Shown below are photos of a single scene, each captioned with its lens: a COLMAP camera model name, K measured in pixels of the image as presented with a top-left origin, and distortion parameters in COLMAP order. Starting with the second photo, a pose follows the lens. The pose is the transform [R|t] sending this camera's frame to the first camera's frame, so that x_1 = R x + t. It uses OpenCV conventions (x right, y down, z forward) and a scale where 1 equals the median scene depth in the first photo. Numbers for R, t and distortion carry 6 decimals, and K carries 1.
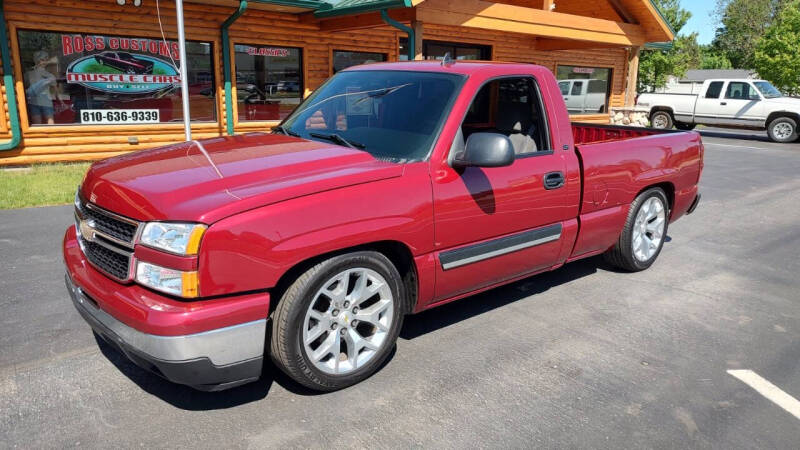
lens RADIAL K [[573.0, 0, 401.9], [0, 573.0, 222.2], [0, 0, 1]] dist [0.013736, -0.007342]
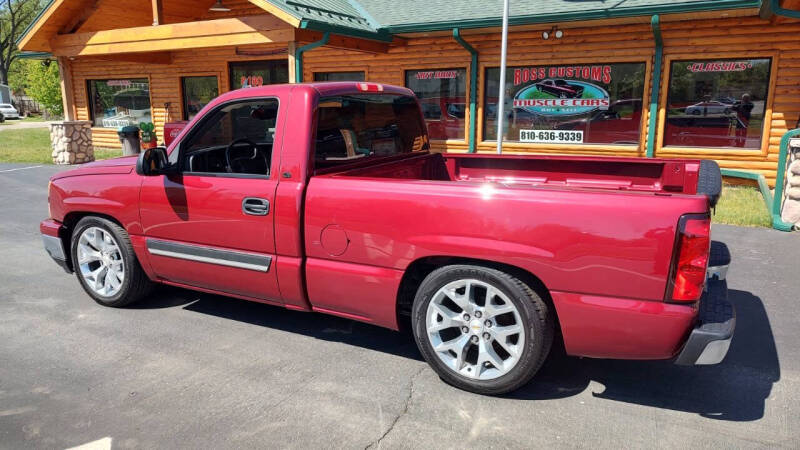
lens RADIAL K [[567.7, 0, 402.0], [0, 567.7, 223.7], [0, 0, 1]] dist [0.026835, -0.028199]
pose [[0.366707, 0.173061, -0.914099, 0.469955], [-0.203514, 0.973671, 0.102696, -0.073963], [0.907804, 0.148373, 0.392272, 0.329857]]
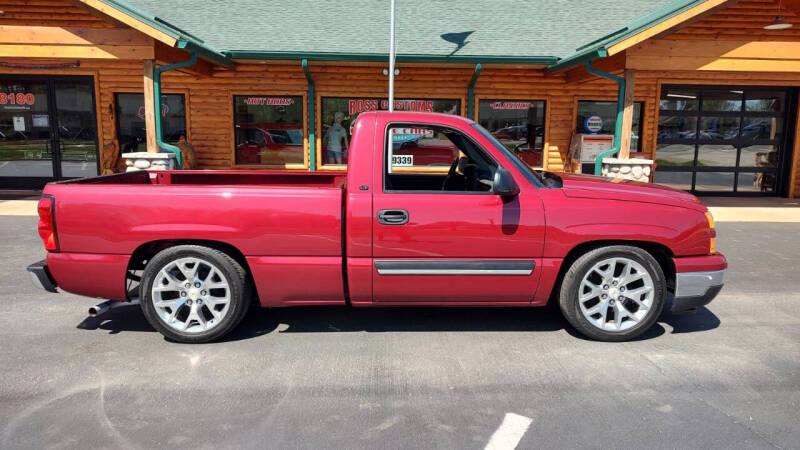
lens RADIAL K [[571.7, 0, 402.5], [0, 571.7, 221.8], [0, 0, 1]] dist [0.017848, -0.015257]
pose [[0.799586, 0.084012, -0.594647, 0.318442], [-0.134571, 0.990052, -0.041074, -0.001380], [0.585281, 0.112865, 0.802937, 0.019408]]
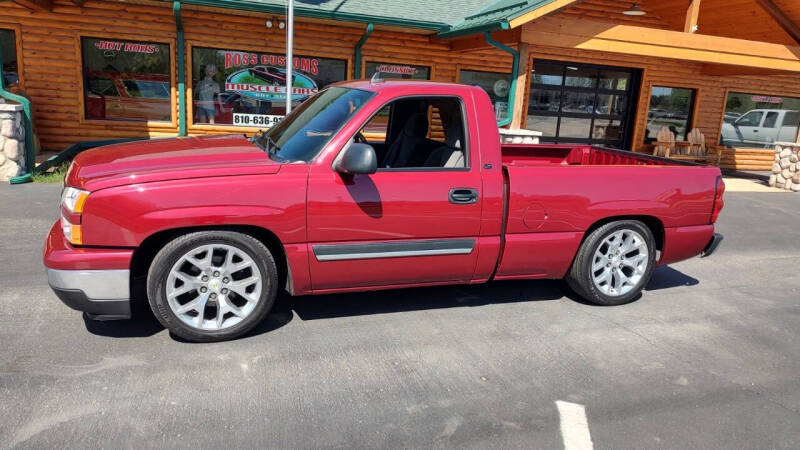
lens RADIAL K [[571.7, 0, 402.5], [0, 571.7, 221.8], [0, 0, 1]] dist [0.017848, -0.015257]
pose [[0.936131, 0.112975, -0.333010, 0.198024], [-0.123369, 0.992309, -0.010158, -0.000766], [0.329301, 0.050592, 0.942869, -0.006976]]
